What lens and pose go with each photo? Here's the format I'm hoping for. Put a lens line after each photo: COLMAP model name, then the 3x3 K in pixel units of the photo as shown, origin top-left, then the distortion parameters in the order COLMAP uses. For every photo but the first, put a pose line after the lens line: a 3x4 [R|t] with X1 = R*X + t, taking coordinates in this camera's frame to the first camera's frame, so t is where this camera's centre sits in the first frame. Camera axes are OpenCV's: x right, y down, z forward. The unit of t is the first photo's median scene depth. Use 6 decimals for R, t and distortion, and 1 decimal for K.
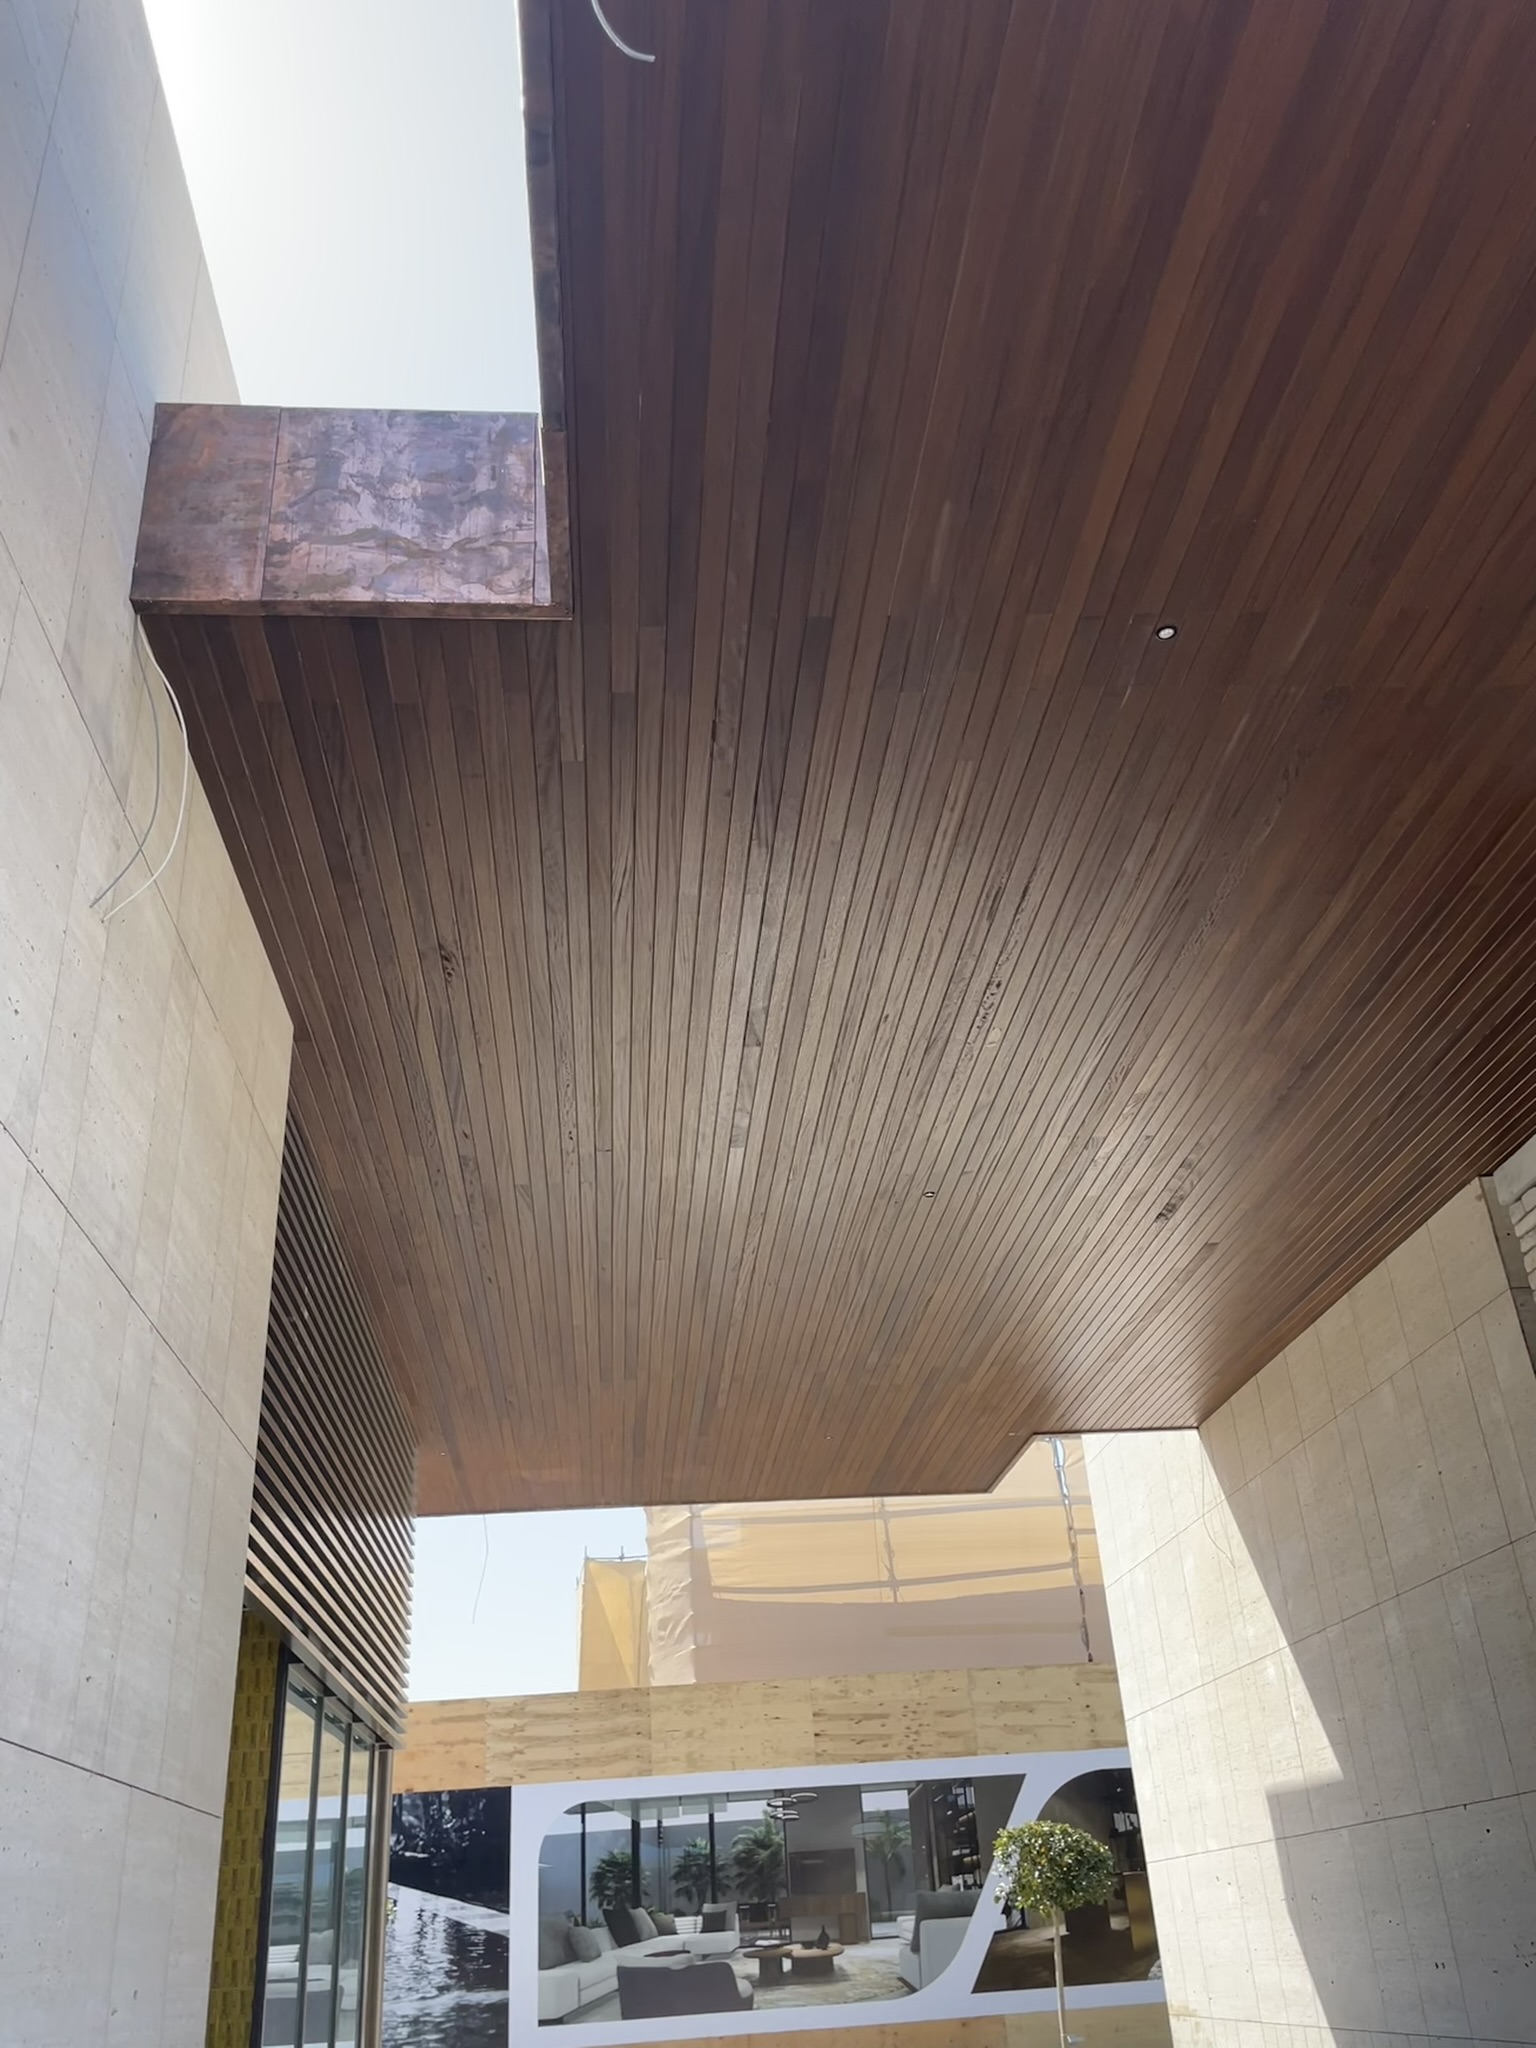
lens RADIAL K [[1682.4, 0, 774.1], [0, 1682.4, 1017.4], [0, 0, 1]] dist [0.098456, -0.134020]
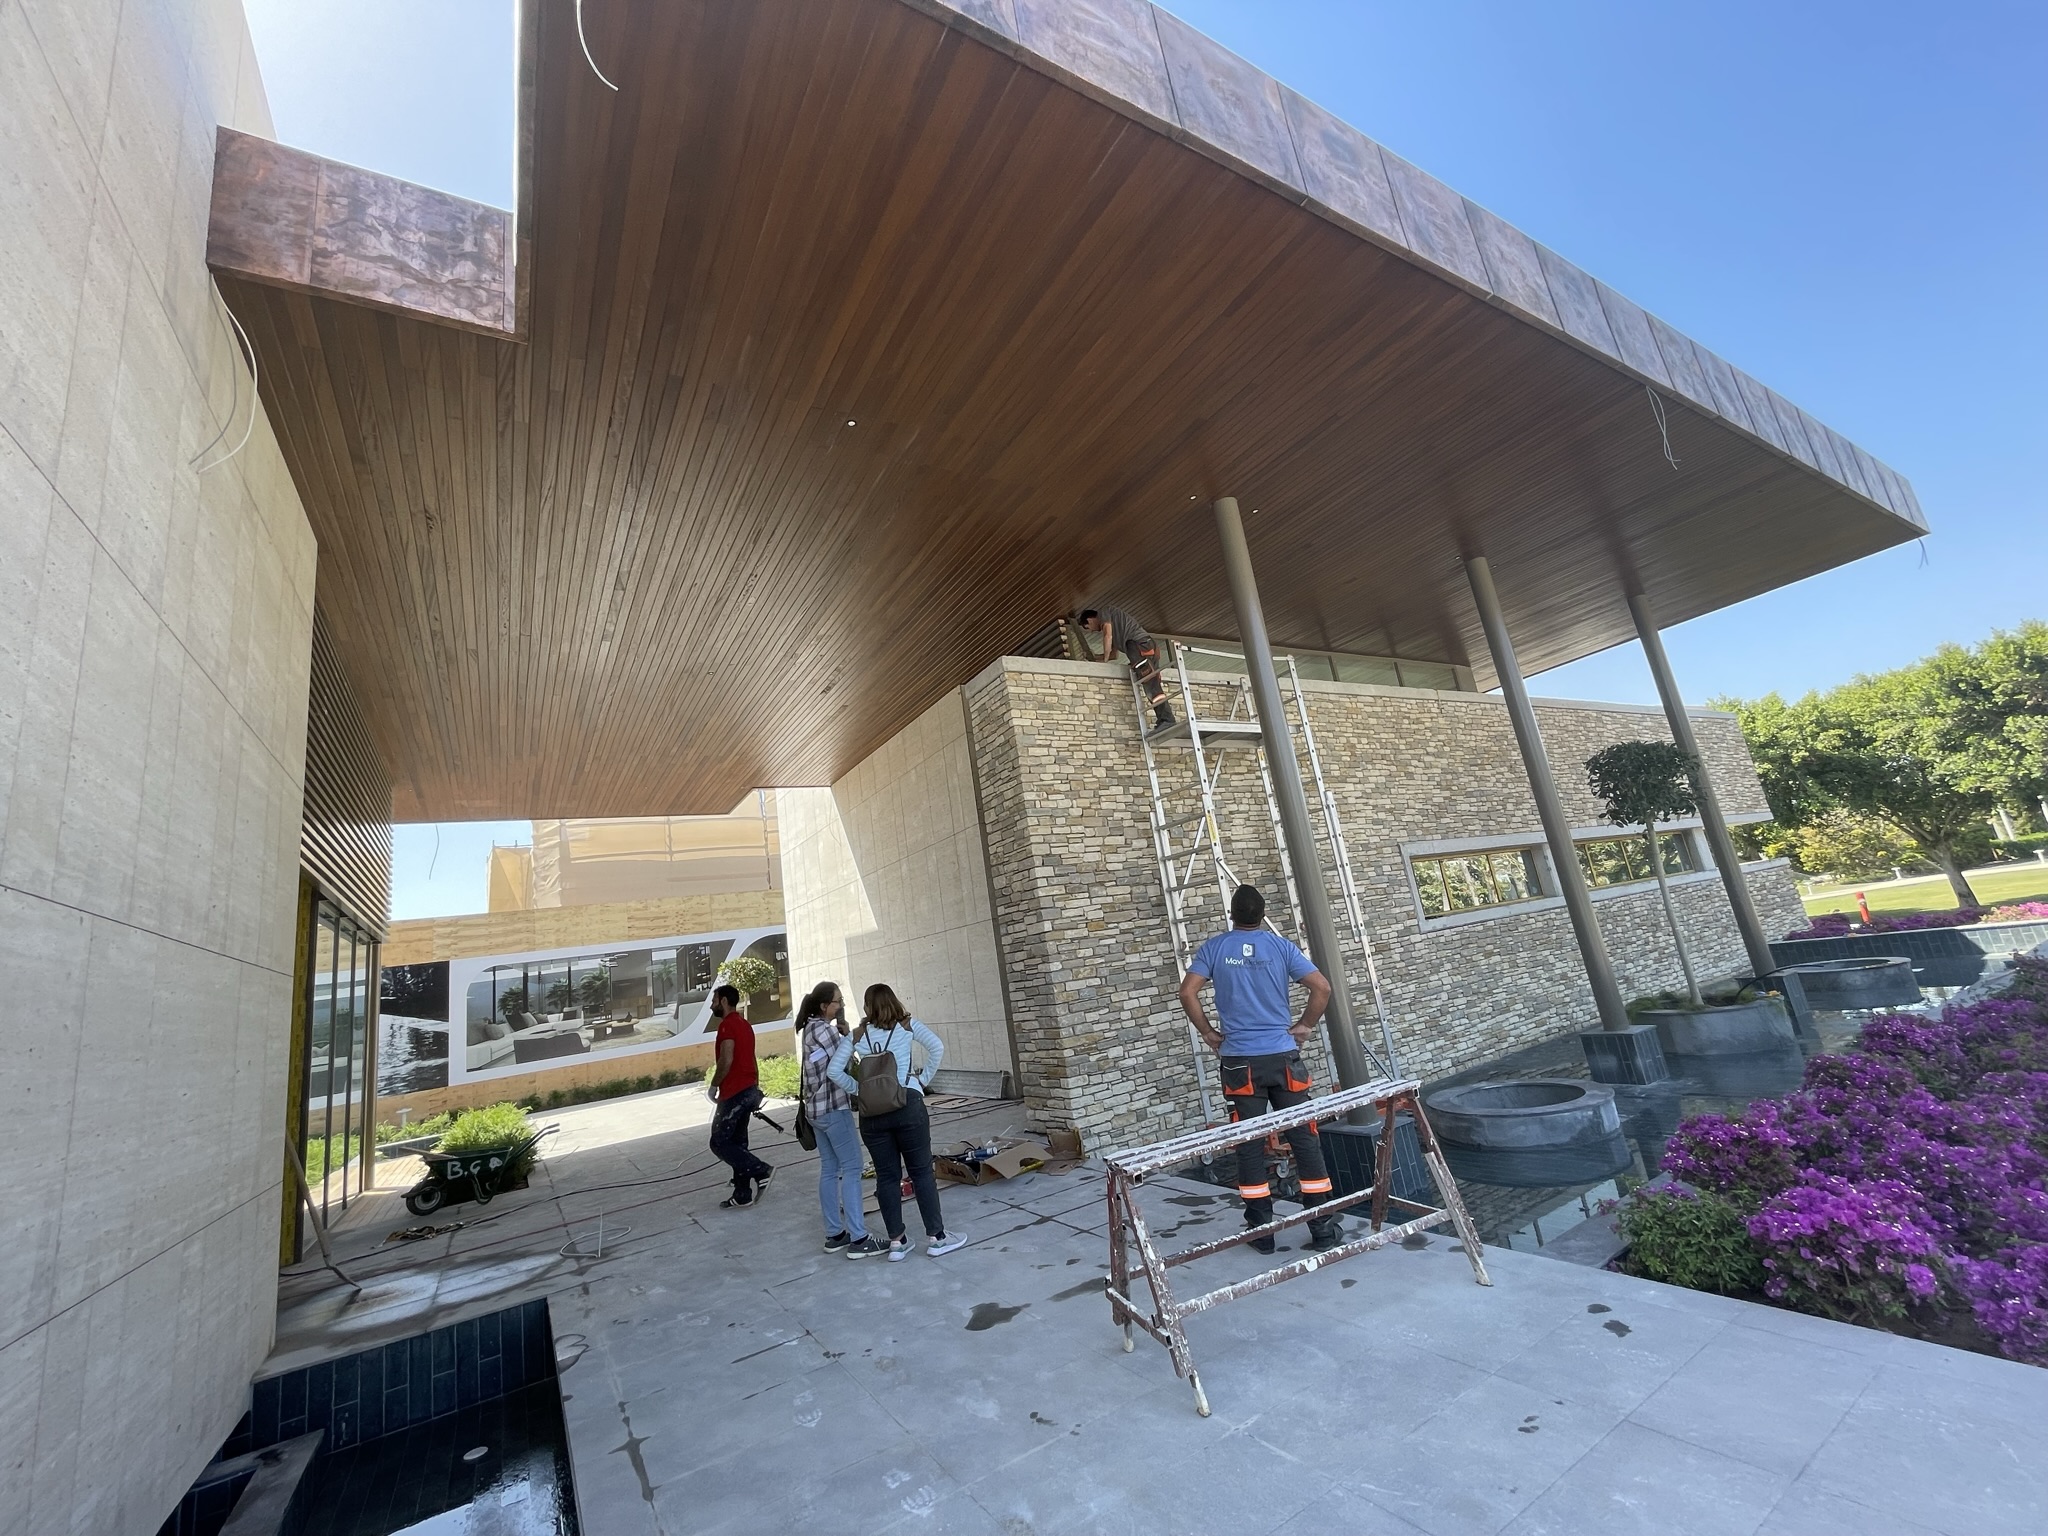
lens RADIAL K [[827.2, 0, 1020.7], [0, 827.2, 766.7], [0, 0, 1]] dist [-0.002665, 0.000150]
pose [[0.893246, 0.034895, 0.448213, -0.014174], [-0.129499, 0.974697, 0.182196, -0.012693], [-0.430514, -0.220789, 0.875163, -0.044688]]
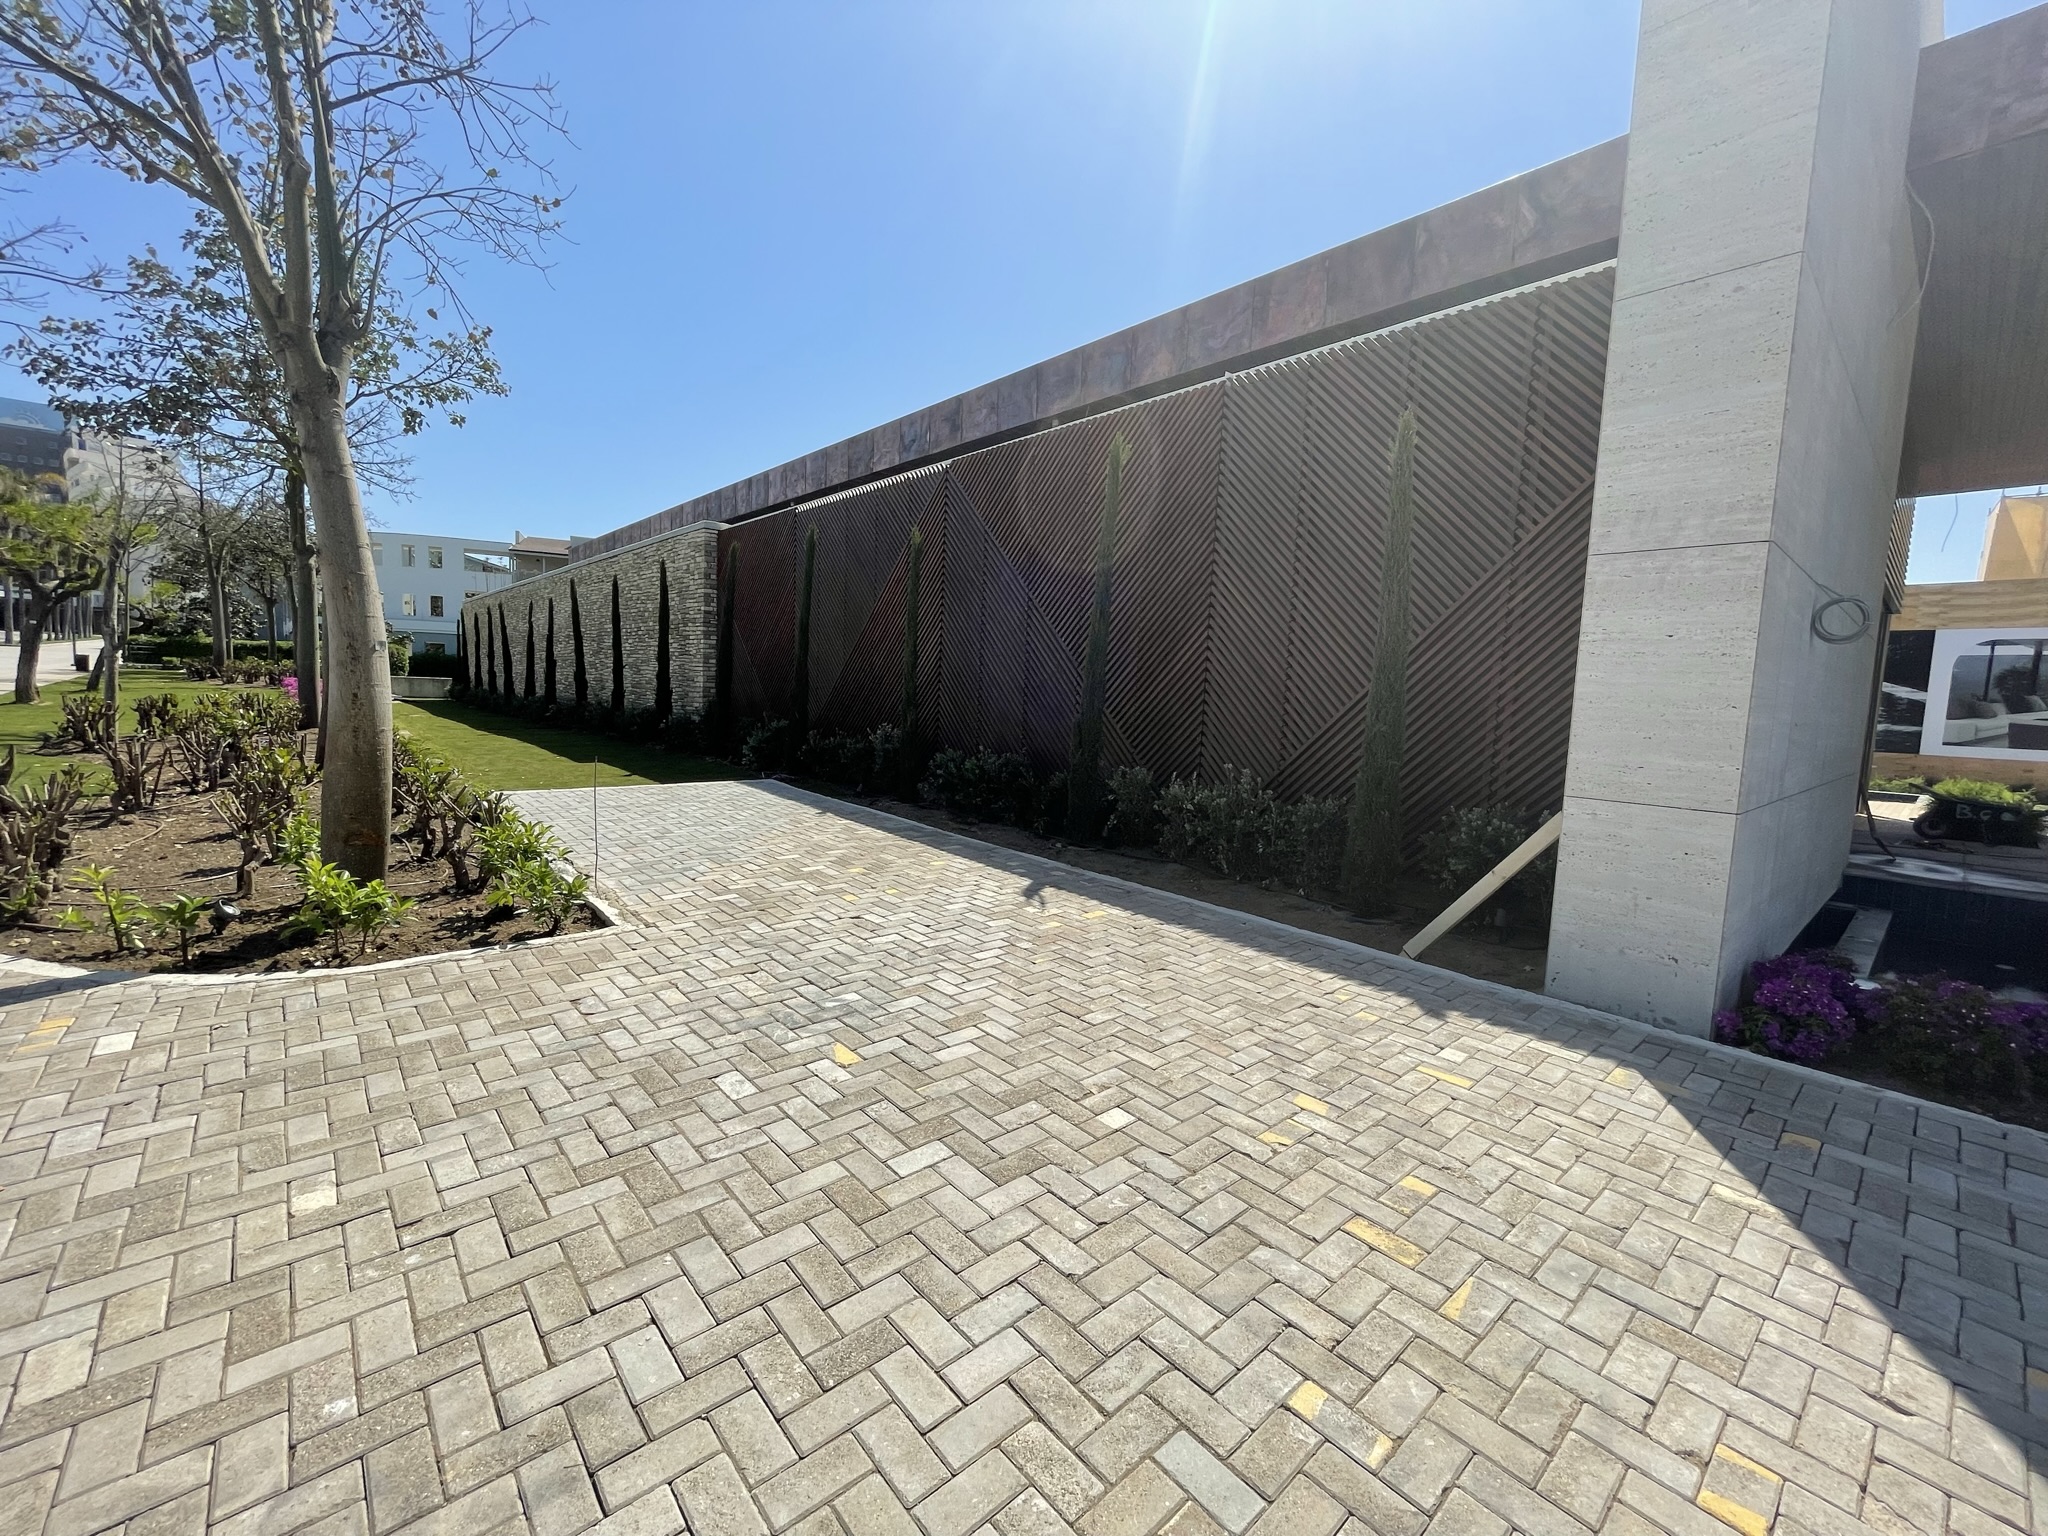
lens RADIAL K [[827.2, 0, 1020.7], [0, 827.2, 766.7], [0, 0, 1]] dist [-0.002665, 0.000150]
pose [[0.593410, 0.158676, -0.789105, -0.034149], [0.314739, 0.856573, 0.408928, -0.184682], [0.740813, -0.491024, 0.458358, -0.396879]]
